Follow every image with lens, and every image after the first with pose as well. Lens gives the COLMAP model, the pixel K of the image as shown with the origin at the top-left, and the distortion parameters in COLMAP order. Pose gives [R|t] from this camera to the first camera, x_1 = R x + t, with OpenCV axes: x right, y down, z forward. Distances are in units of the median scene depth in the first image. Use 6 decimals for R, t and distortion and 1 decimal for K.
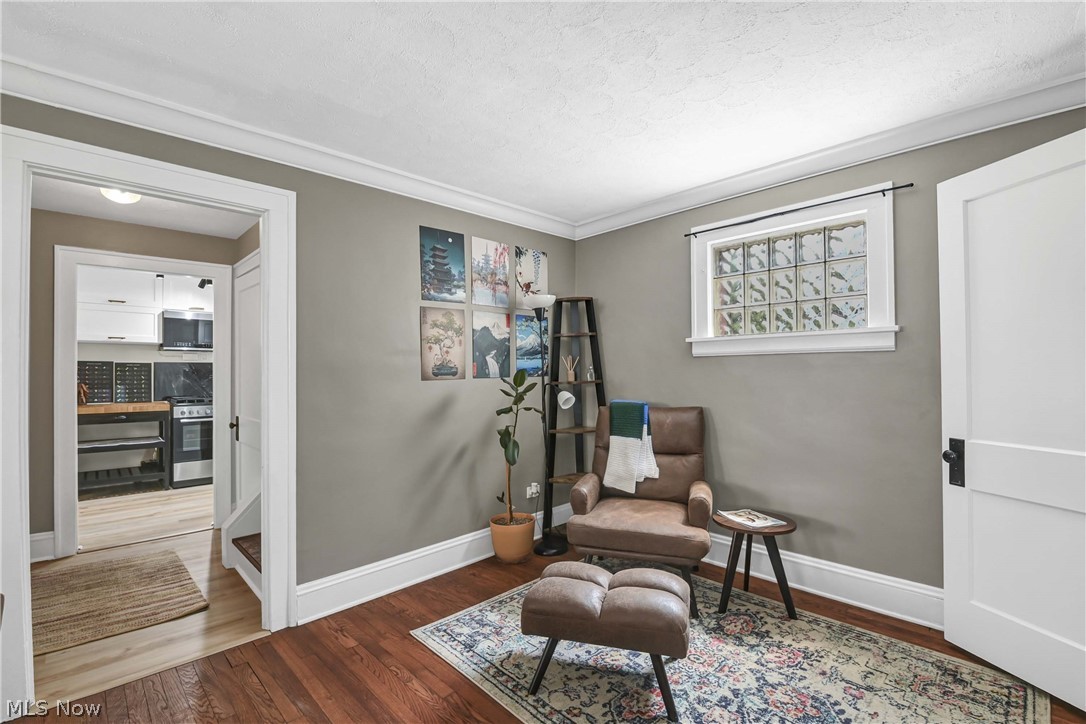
lens RADIAL K [[491.3, 0, 549.6], [0, 491.3, 366.7], [0, 0, 1]] dist [-0.021836, -0.001643]
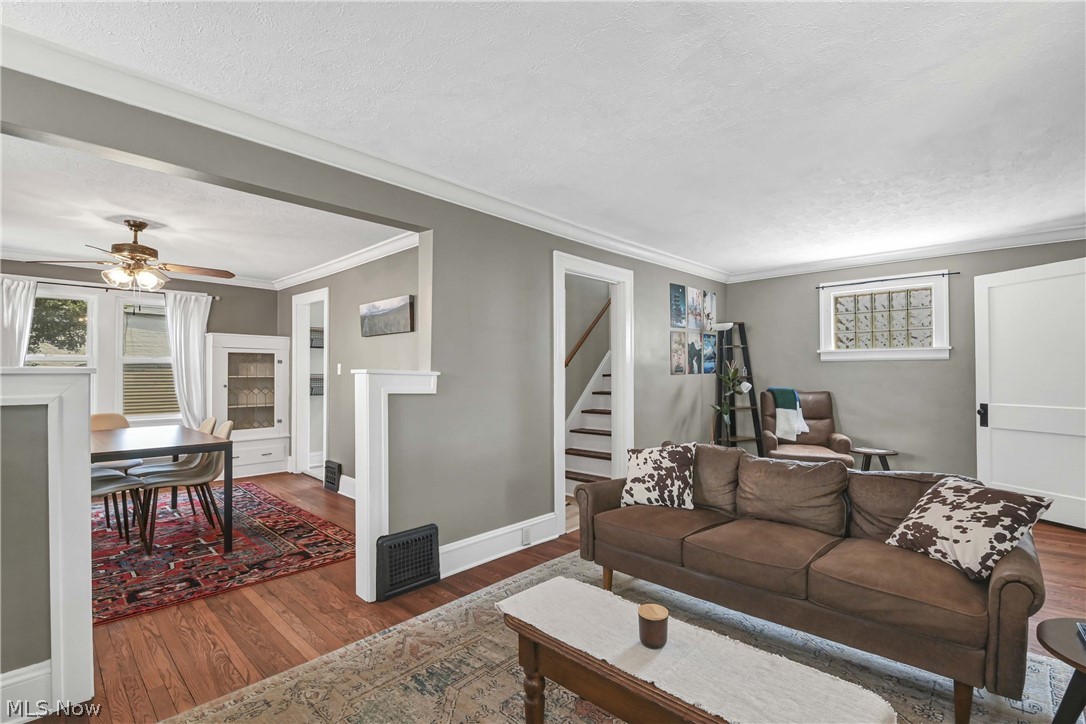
lens RADIAL K [[491.3, 0, 559.1], [0, 491.3, 366.4], [0, 0, 1]] dist [-0.021836, -0.001643]
pose [[0.999553, 0.004084, 0.029629, -0.680236], [-0.004061, 0.999991, -0.000818, 0.001272], [-0.029632, 0.000697, 0.999561, -0.660986]]
